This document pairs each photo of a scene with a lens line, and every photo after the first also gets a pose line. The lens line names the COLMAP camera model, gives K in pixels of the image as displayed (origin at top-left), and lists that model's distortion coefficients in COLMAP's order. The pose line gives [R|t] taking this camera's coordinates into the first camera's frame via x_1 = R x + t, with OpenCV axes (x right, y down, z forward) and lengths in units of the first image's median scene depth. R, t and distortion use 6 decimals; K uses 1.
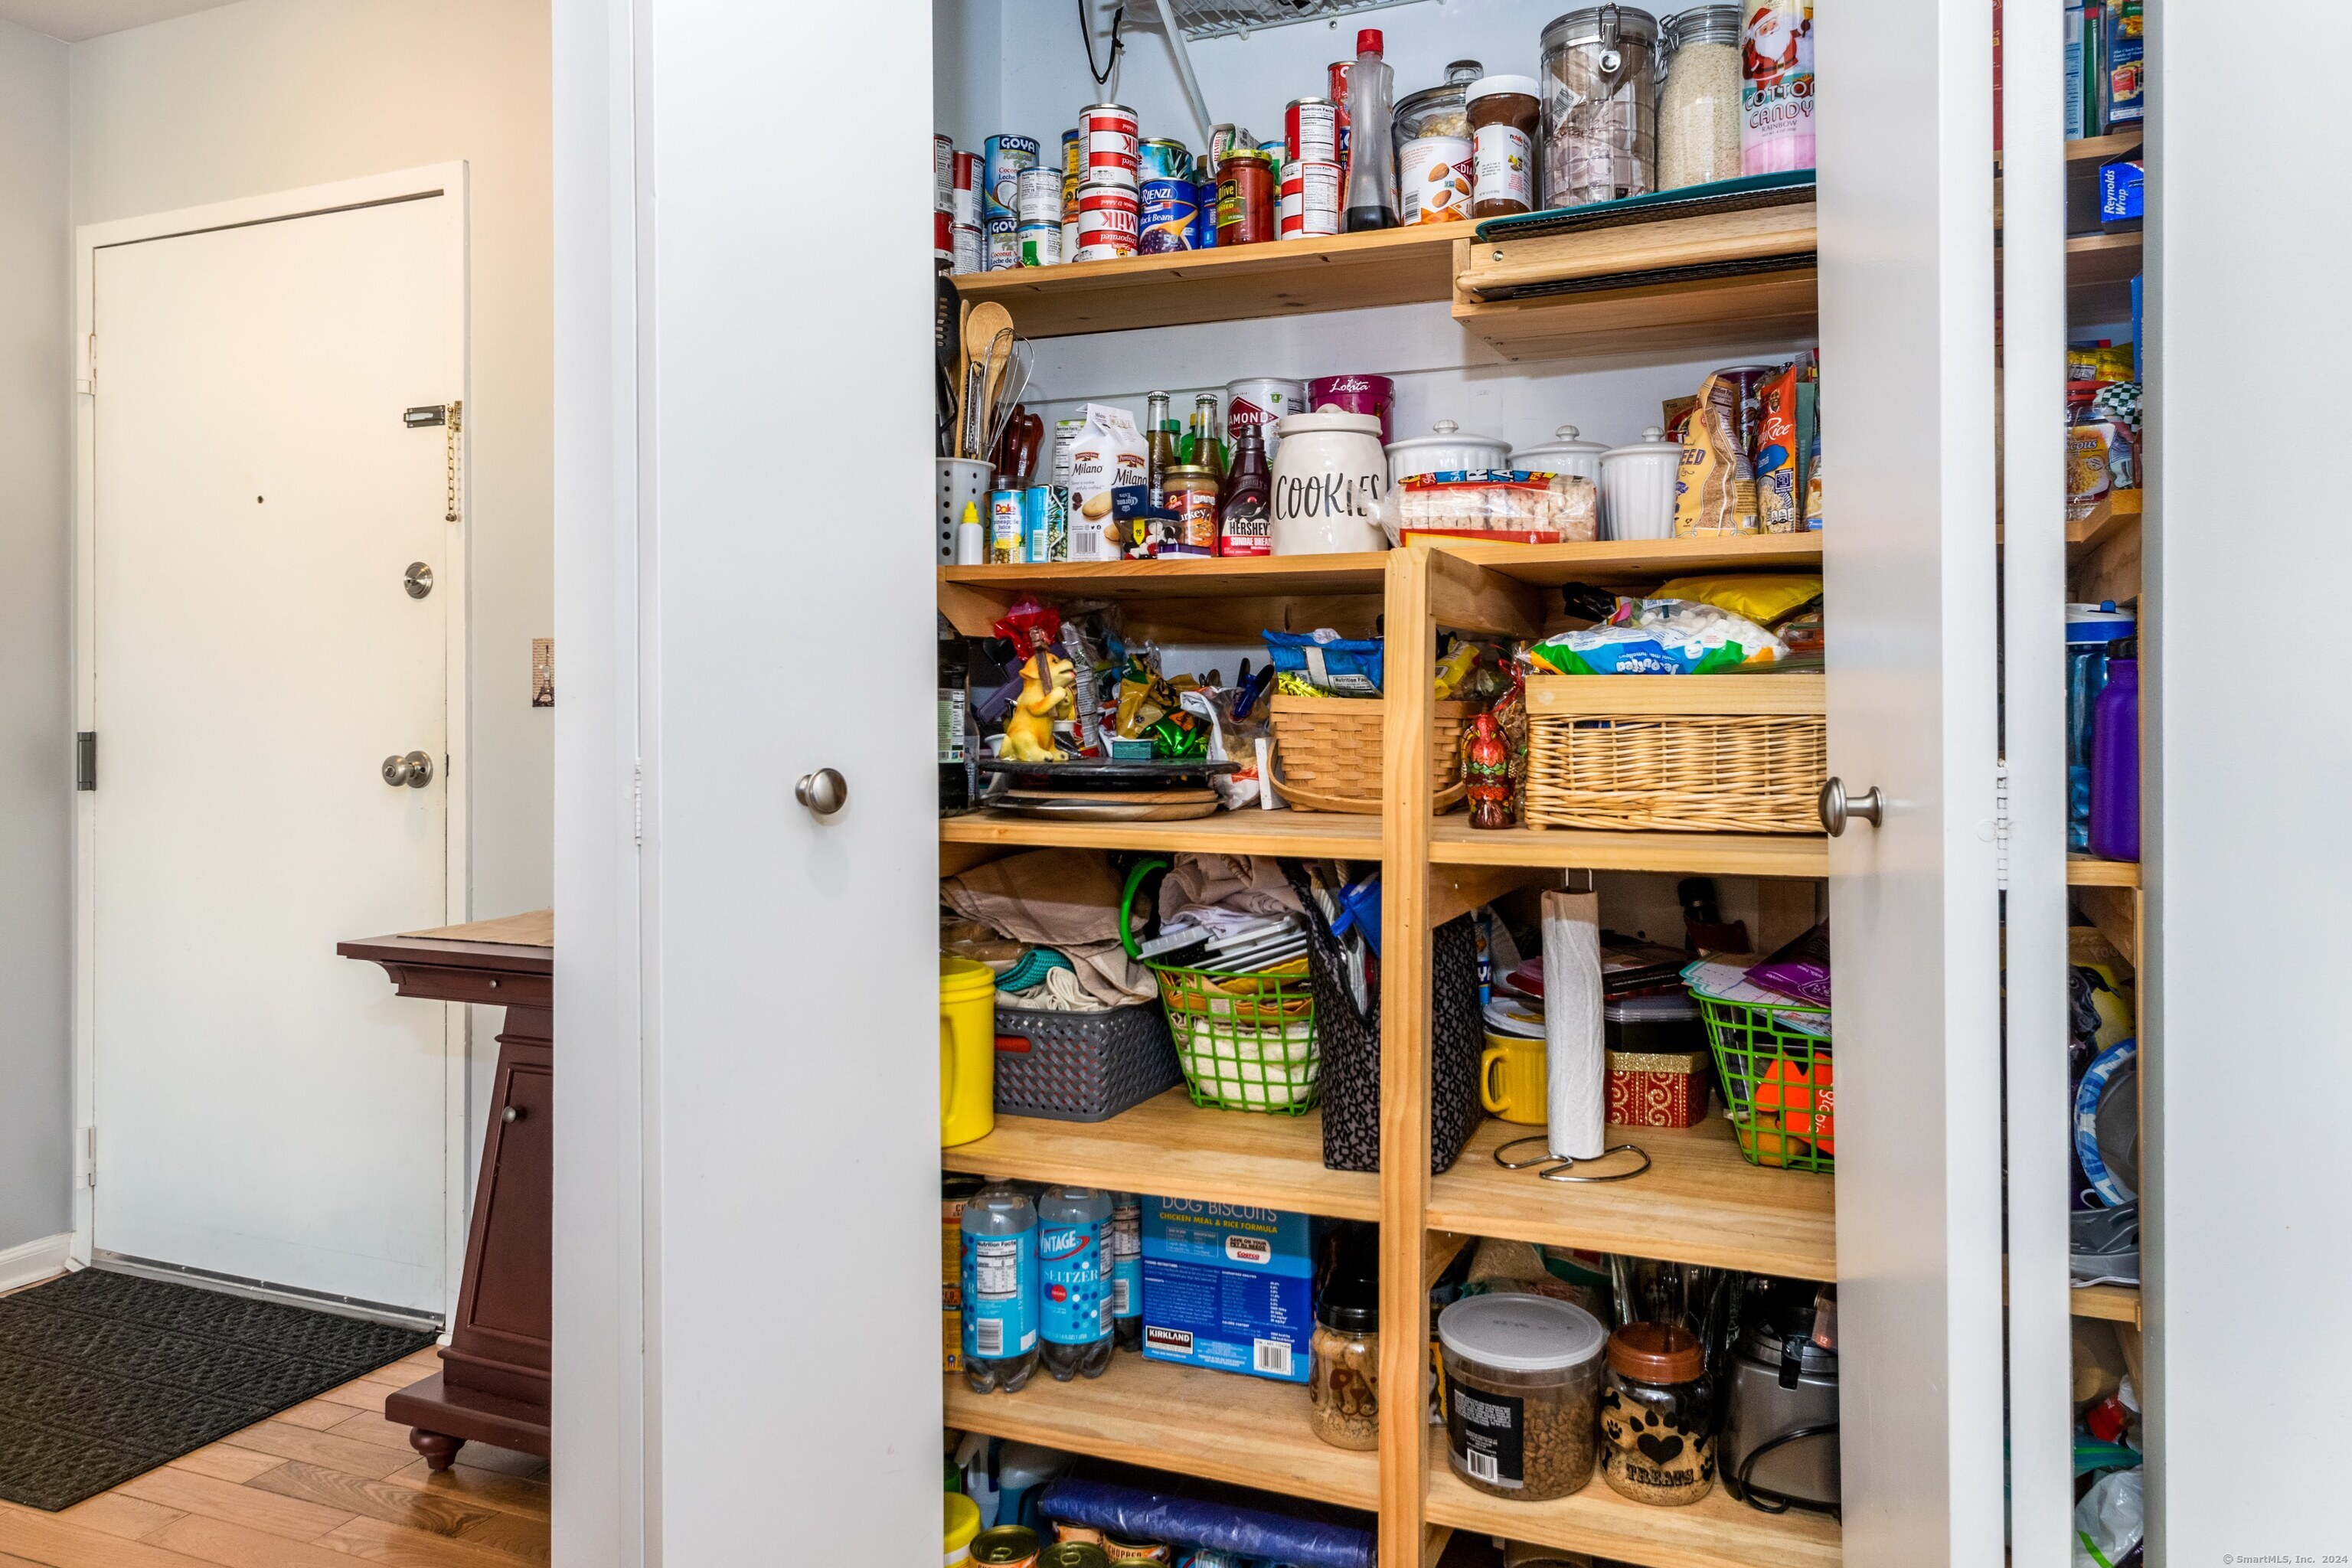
lens RADIAL K [[1467.6, 0, 1195.3], [0, 1467.6, 752.4], [0, 0, 1]] dist [0.006484, 0.002436]
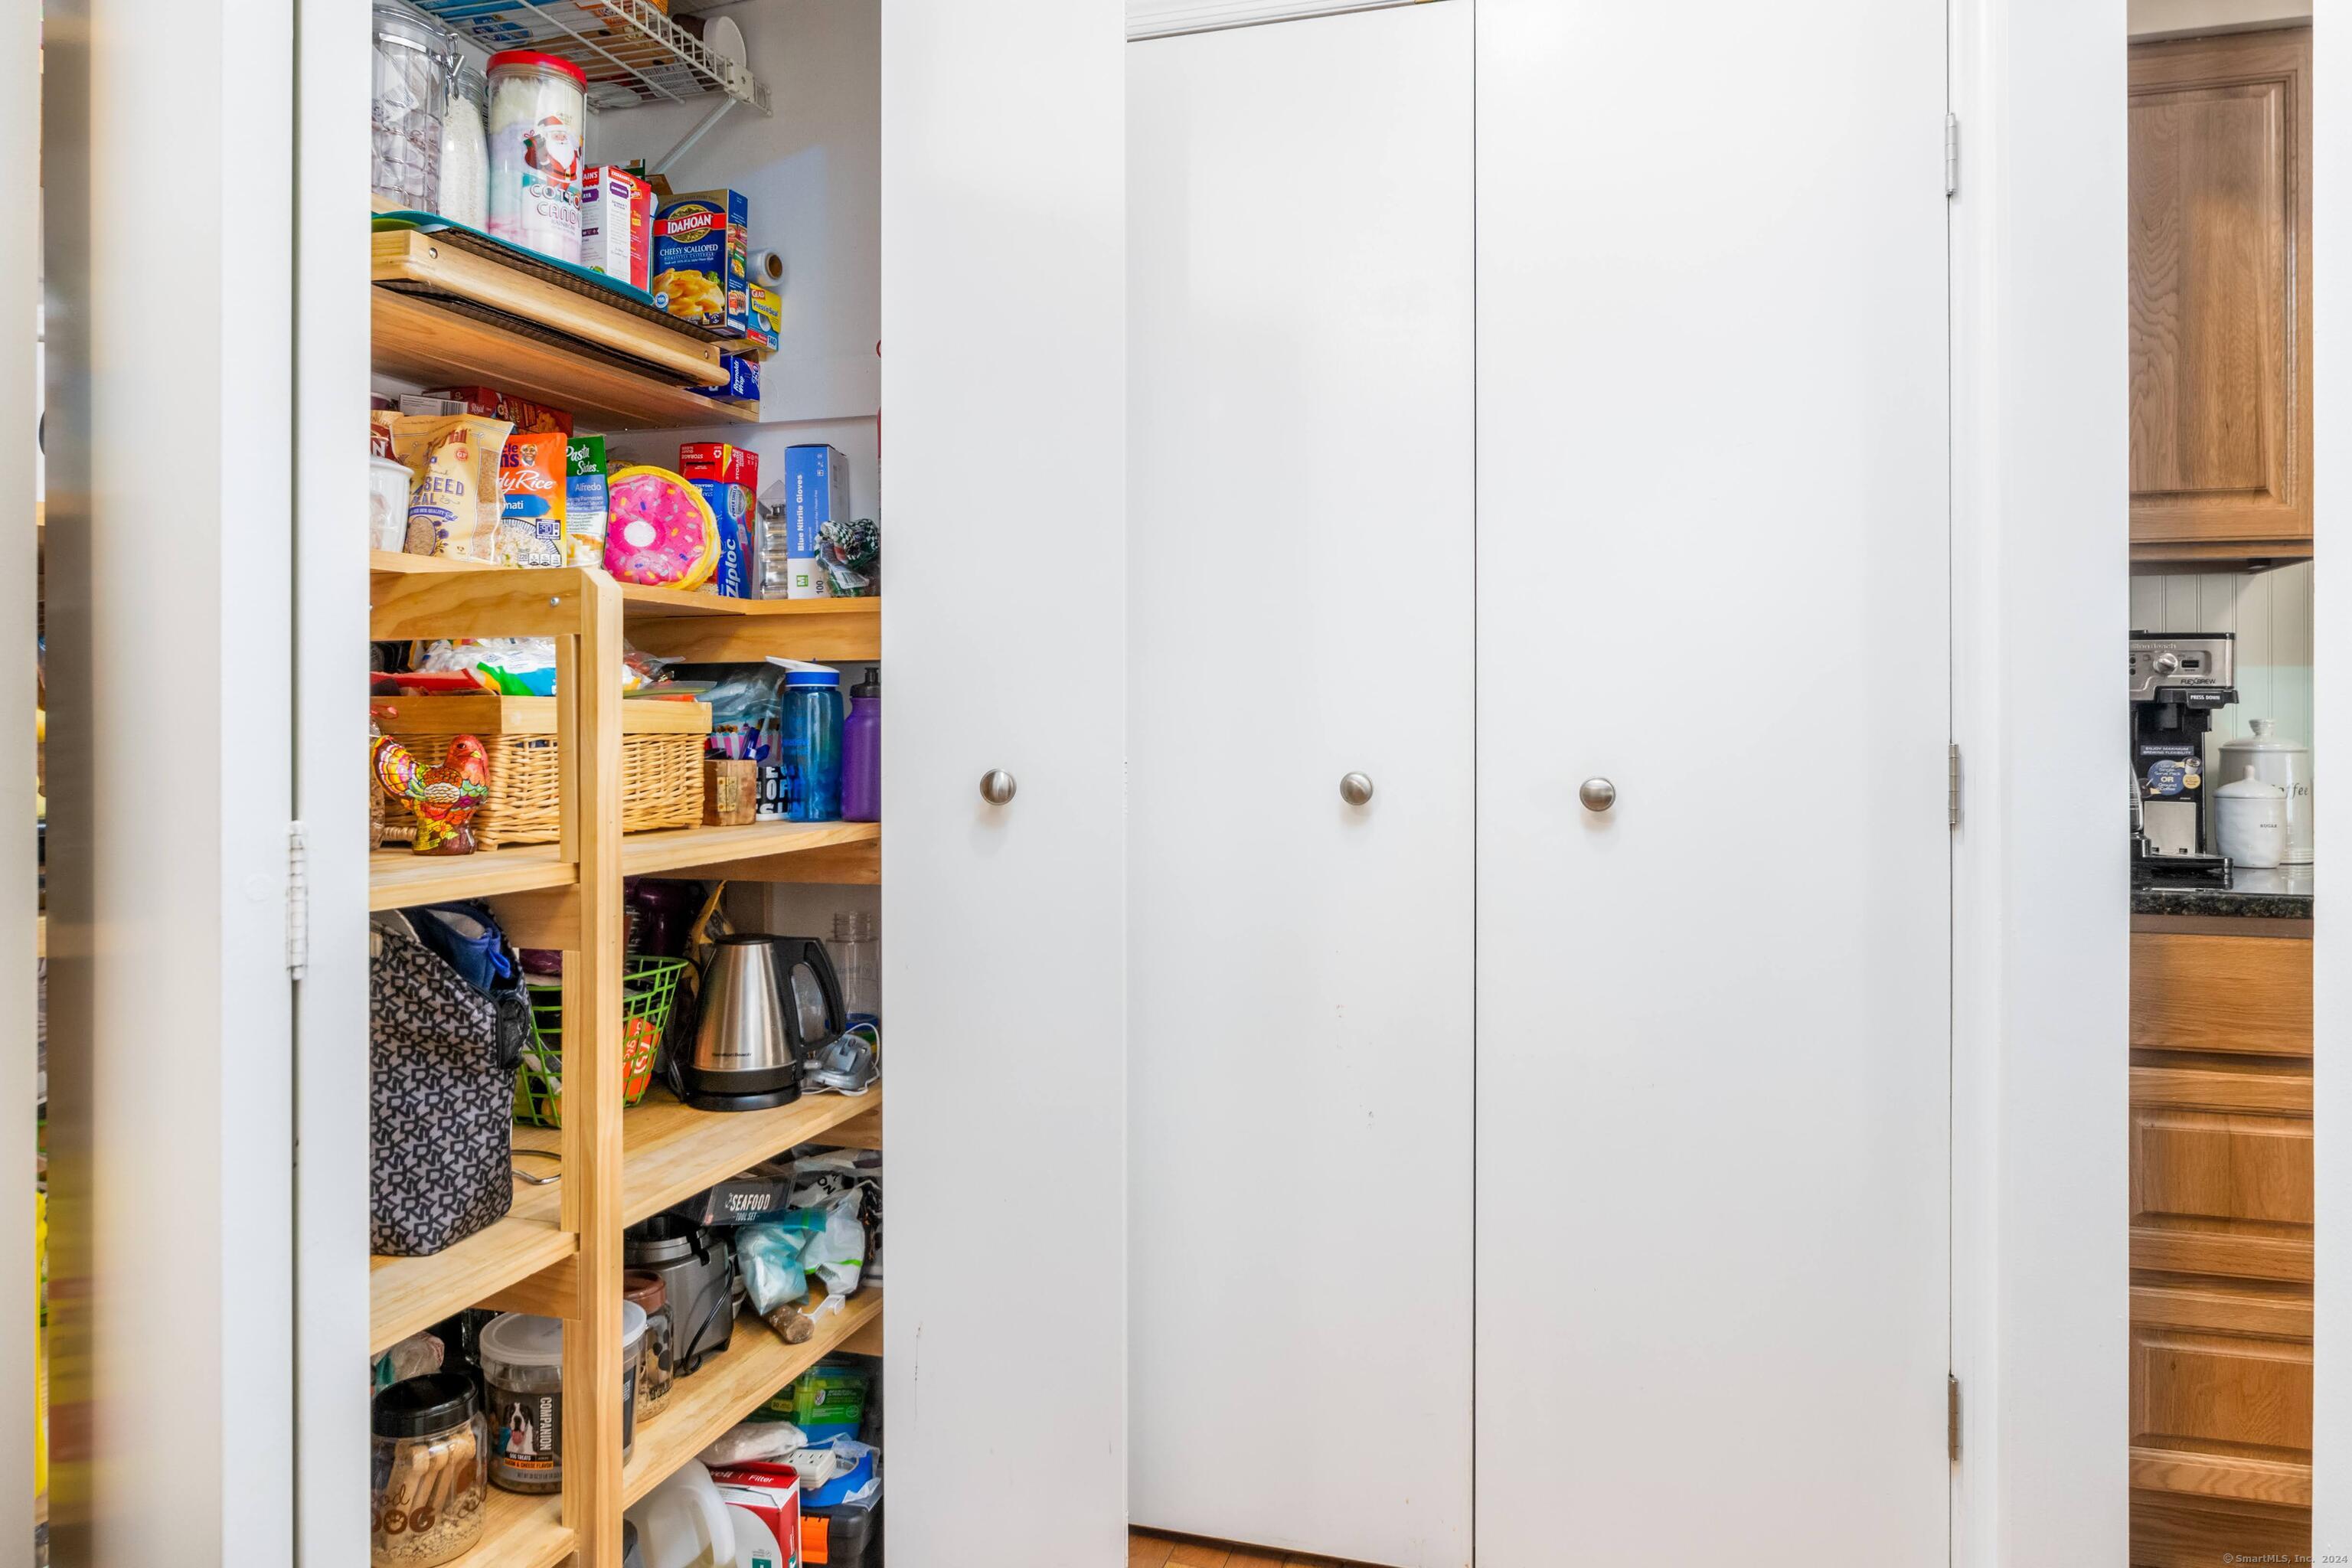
lens RADIAL K [[1467.6, 0, 1195.3], [0, 1467.6, 752.4], [0, 0, 1]] dist [0.006484, 0.002436]
pose [[-0.045924, -0.020782, 0.998729, -0.805517], [0.013662, 0.999677, 0.021430, -0.028952], [-0.998852, 0.014629, -0.045625, 0.572670]]
